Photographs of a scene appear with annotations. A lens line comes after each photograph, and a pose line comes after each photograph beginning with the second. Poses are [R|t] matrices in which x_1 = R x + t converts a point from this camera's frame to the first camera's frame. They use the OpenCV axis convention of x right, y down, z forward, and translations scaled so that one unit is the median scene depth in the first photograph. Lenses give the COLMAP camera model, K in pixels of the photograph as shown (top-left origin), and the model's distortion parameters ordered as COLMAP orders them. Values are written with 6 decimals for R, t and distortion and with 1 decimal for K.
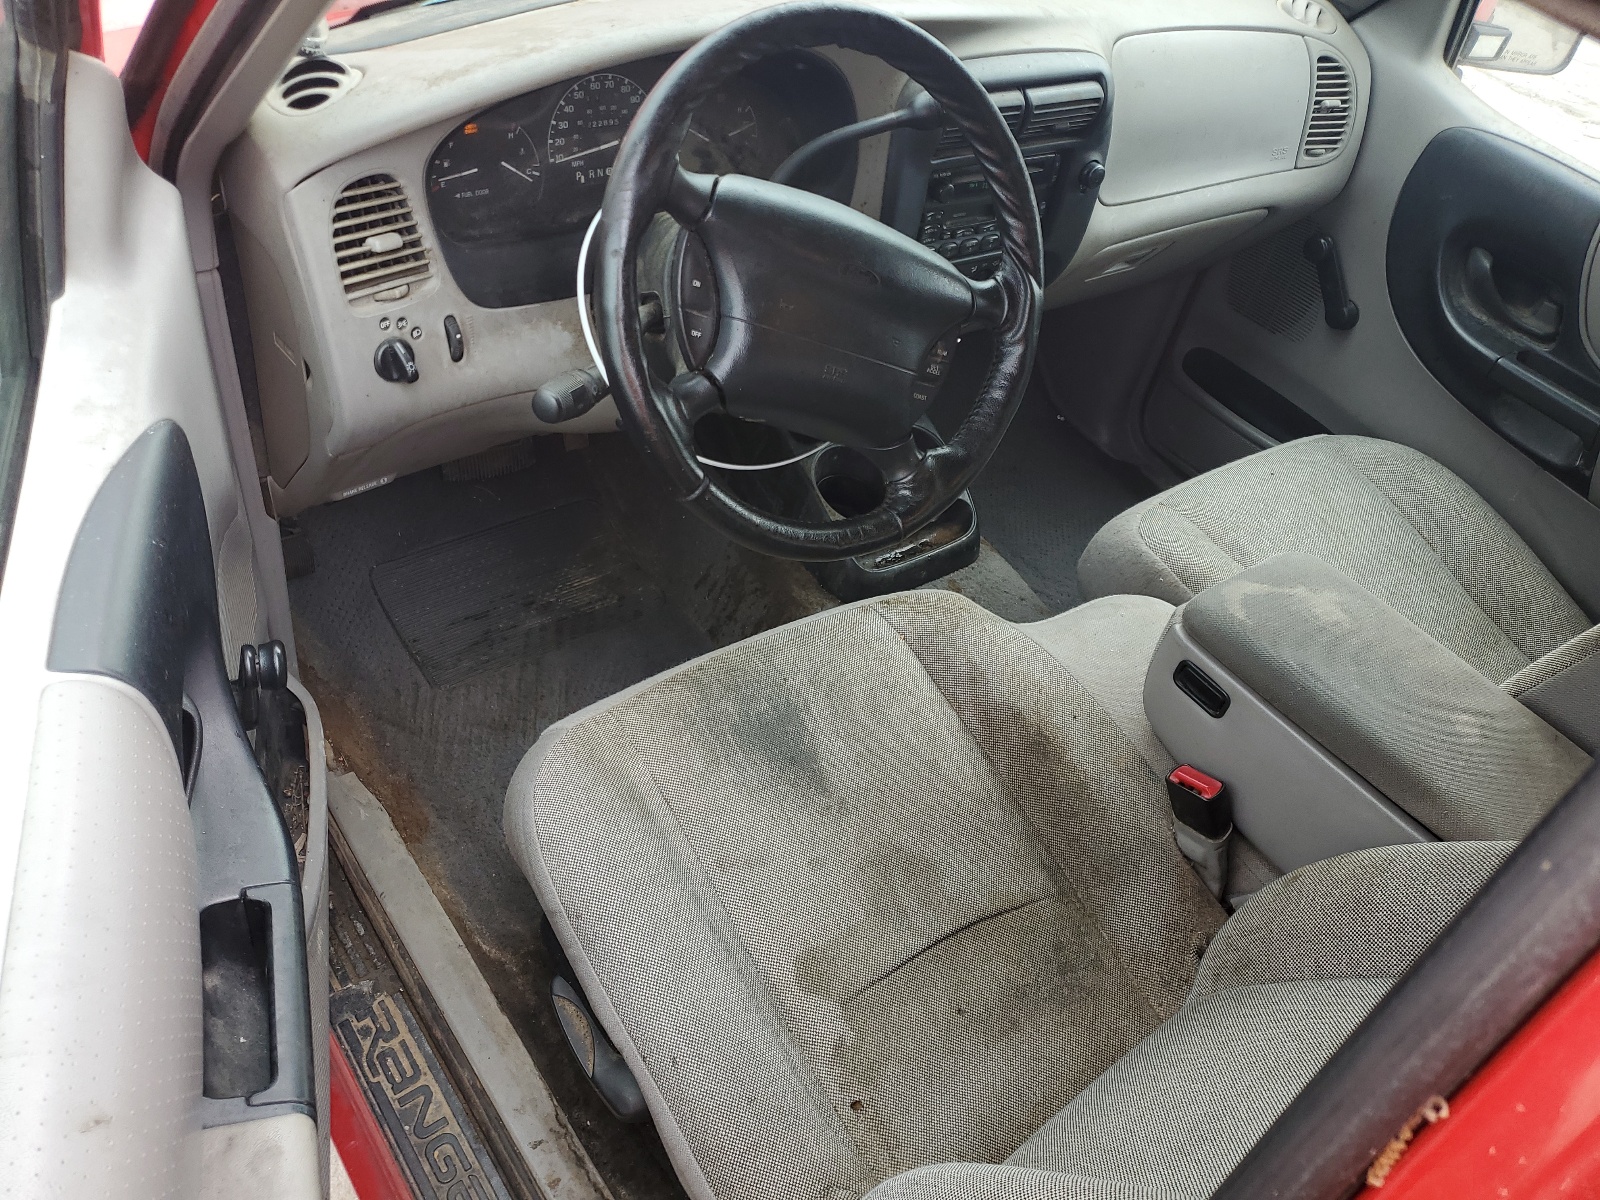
lens RADIAL K [[1217.9, 0, 773.2], [0, 1217.9, 603.4], [0, 0, 1]] dist [0.059694, -0.153486]
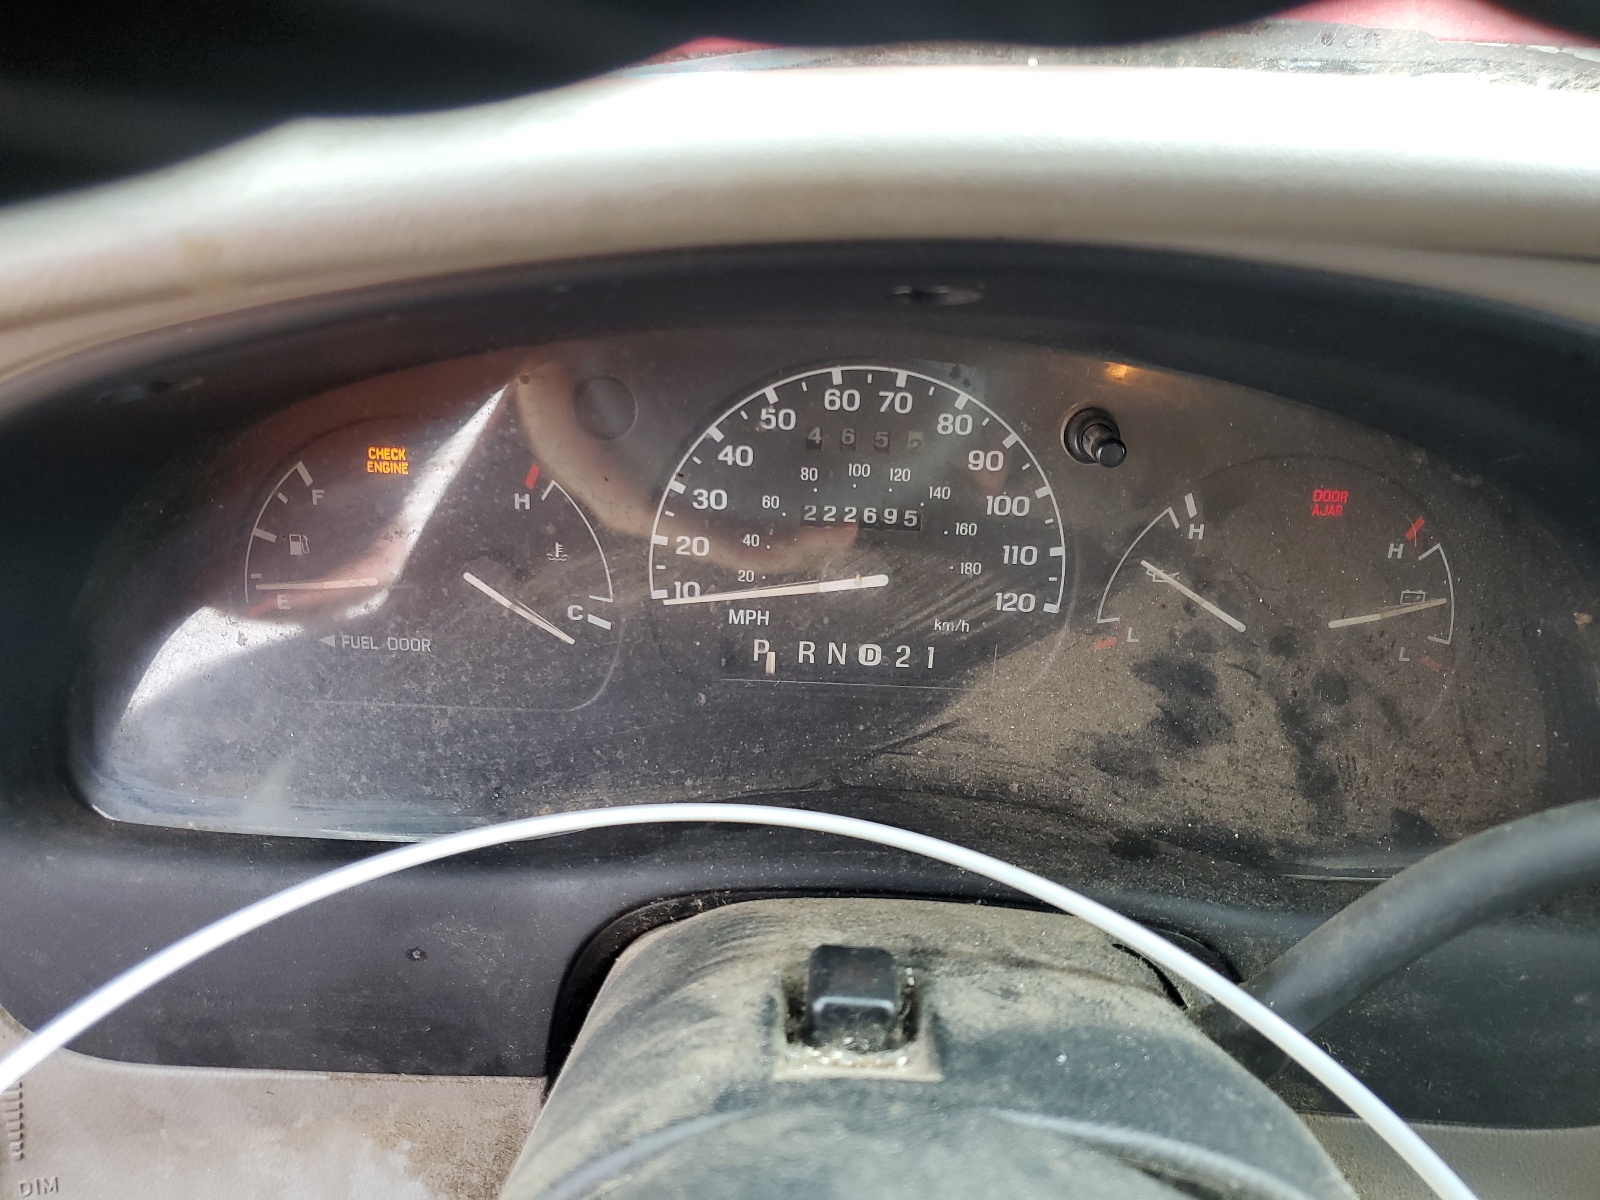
lens RADIAL K [[1217.9, 0, 773.2], [0, 1217.9, 603.4], [0, 0, 1]] dist [0.059694, -0.153486]
pose [[0.802407, 0.223549, -0.553325, 0.018774], [-0.348557, 0.928162, -0.130475, -0.327398], [0.484407, 0.297560, 0.822683, 0.751873]]
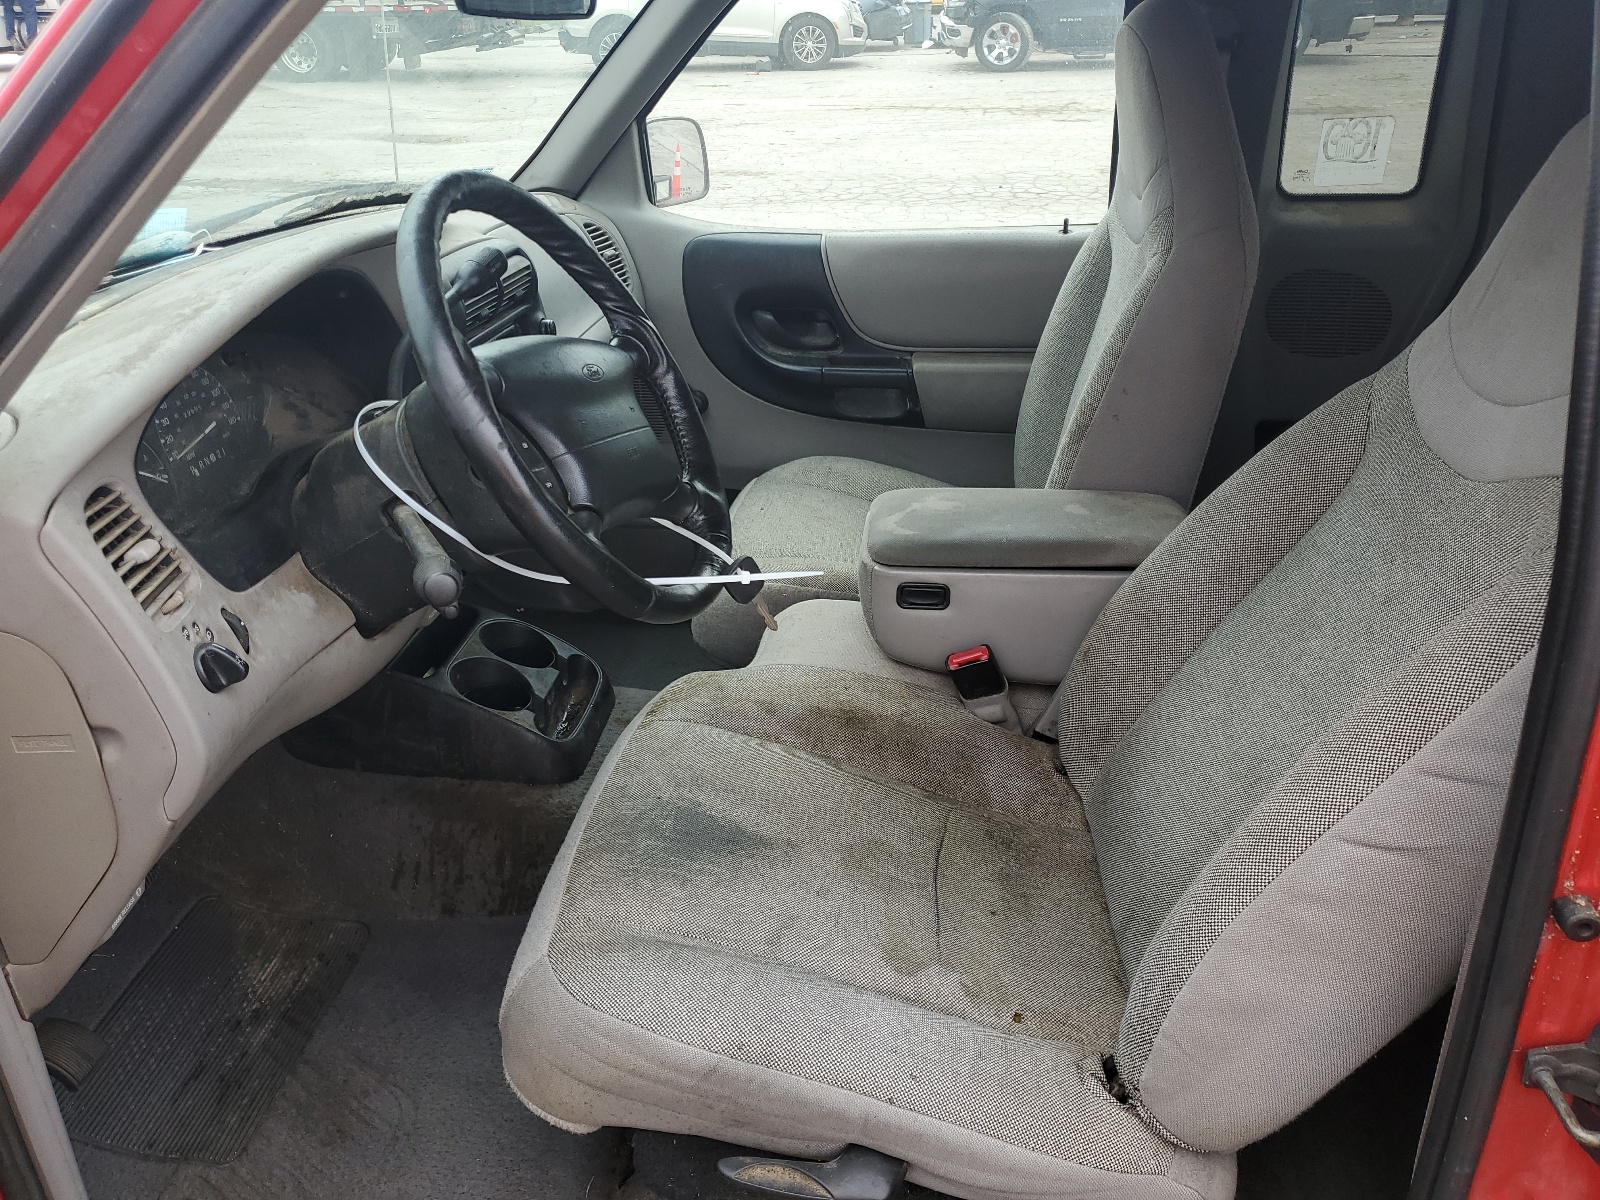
lens RADIAL K [[1217.9, 0, 773.2], [0, 1217.9, 603.4], [0, 0, 1]] dist [0.059694, -0.153486]
pose [[0.642919, -0.452160, 0.618228, -0.506600], [0.599617, 0.799339, -0.038944, 0.031811], [-0.476565, 0.395738, 0.785033, 0.105328]]
